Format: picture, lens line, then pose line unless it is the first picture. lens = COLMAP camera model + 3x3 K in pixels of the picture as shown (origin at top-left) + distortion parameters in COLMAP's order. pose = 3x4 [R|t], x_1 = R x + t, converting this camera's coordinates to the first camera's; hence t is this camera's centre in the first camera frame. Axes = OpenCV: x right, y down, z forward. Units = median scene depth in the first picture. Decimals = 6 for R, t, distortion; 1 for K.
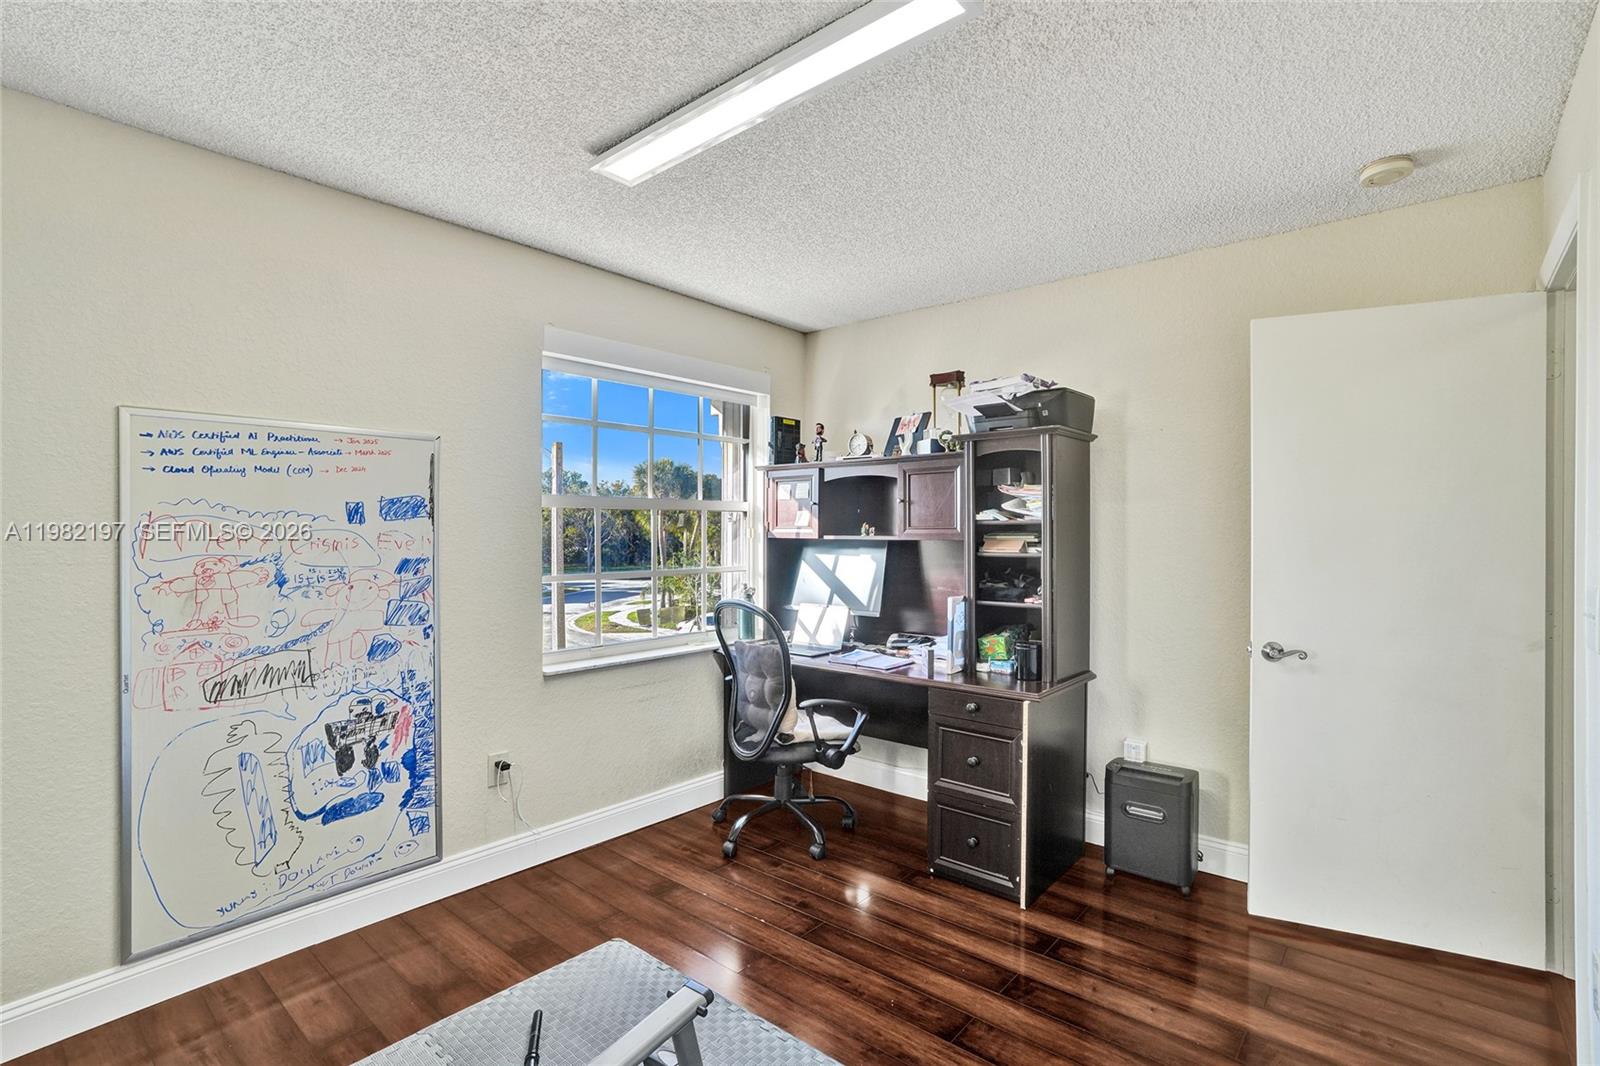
lens RADIAL K [[753.9, 0, 799.6], [0, 753.9, 535.3], [0, 0, 1]] dist [-0.024120, 0.003760]
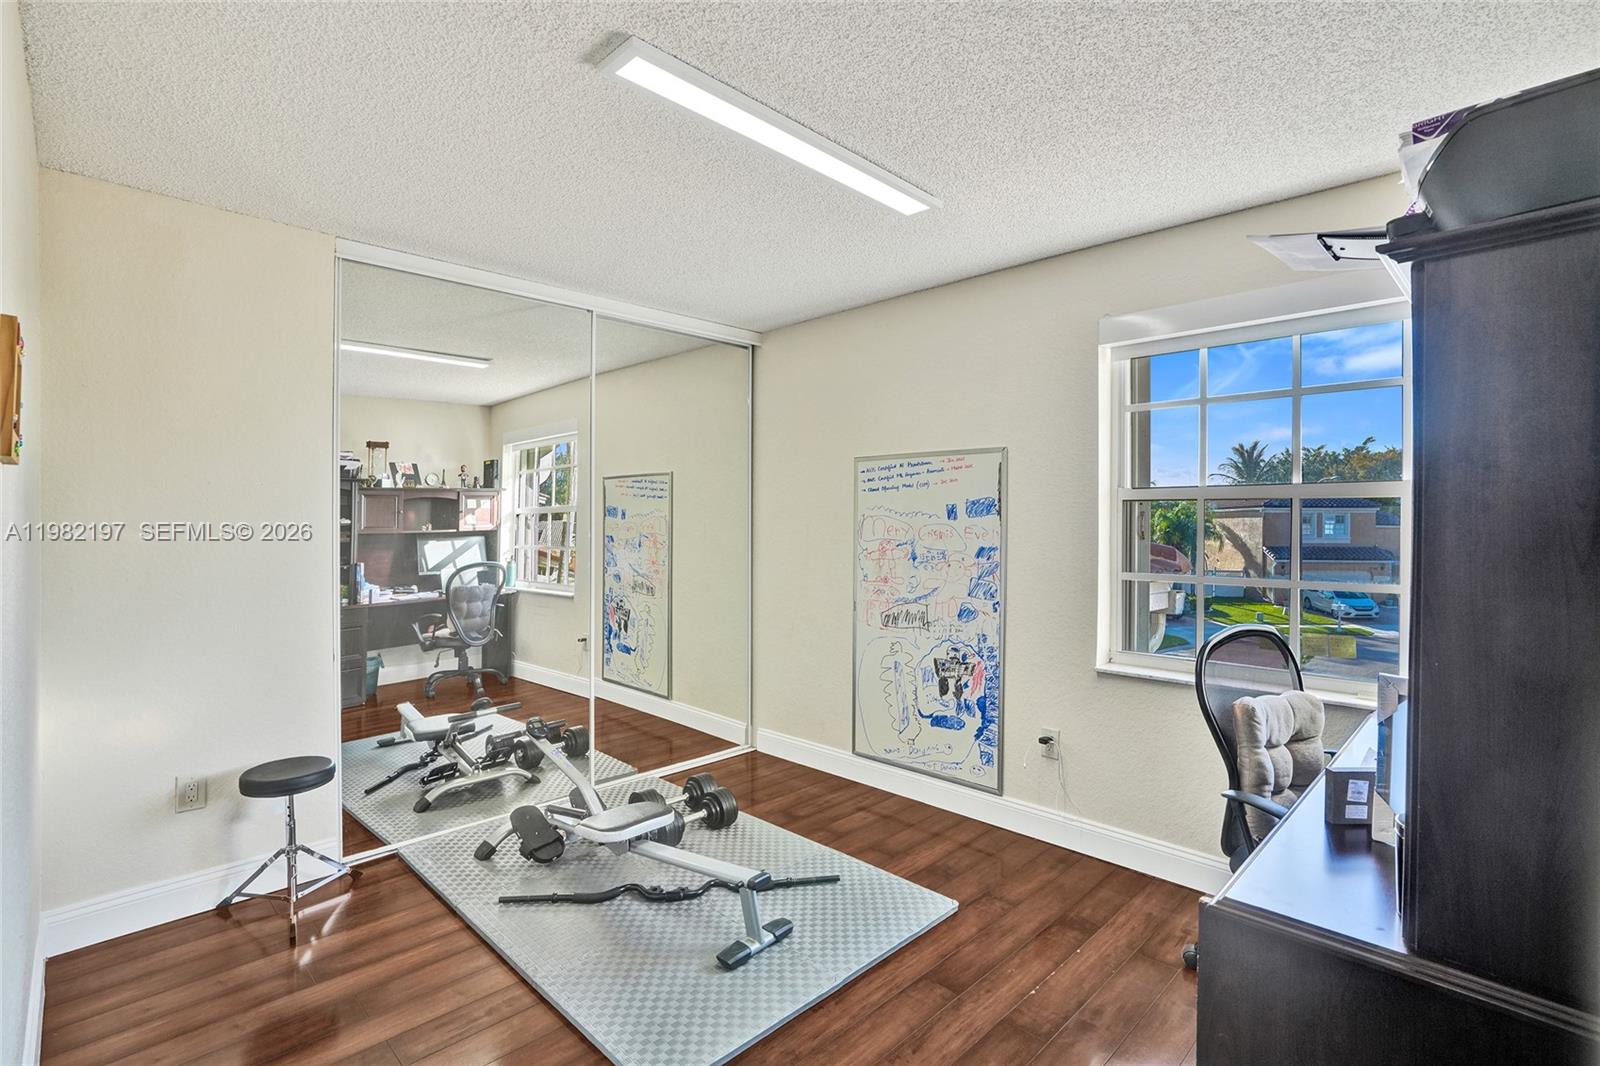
lens RADIAL K [[753.9, 0, 799.0], [0, 753.9, 523.9], [0, 0, 1]] dist [-0.024120, 0.003760]
pose [[-0.068217, 0.008796, -0.997632, 0.804376], [-0.002934, 0.999955, 0.009017, -0.019511], [0.997666, 0.003542, -0.068188, 0.798227]]
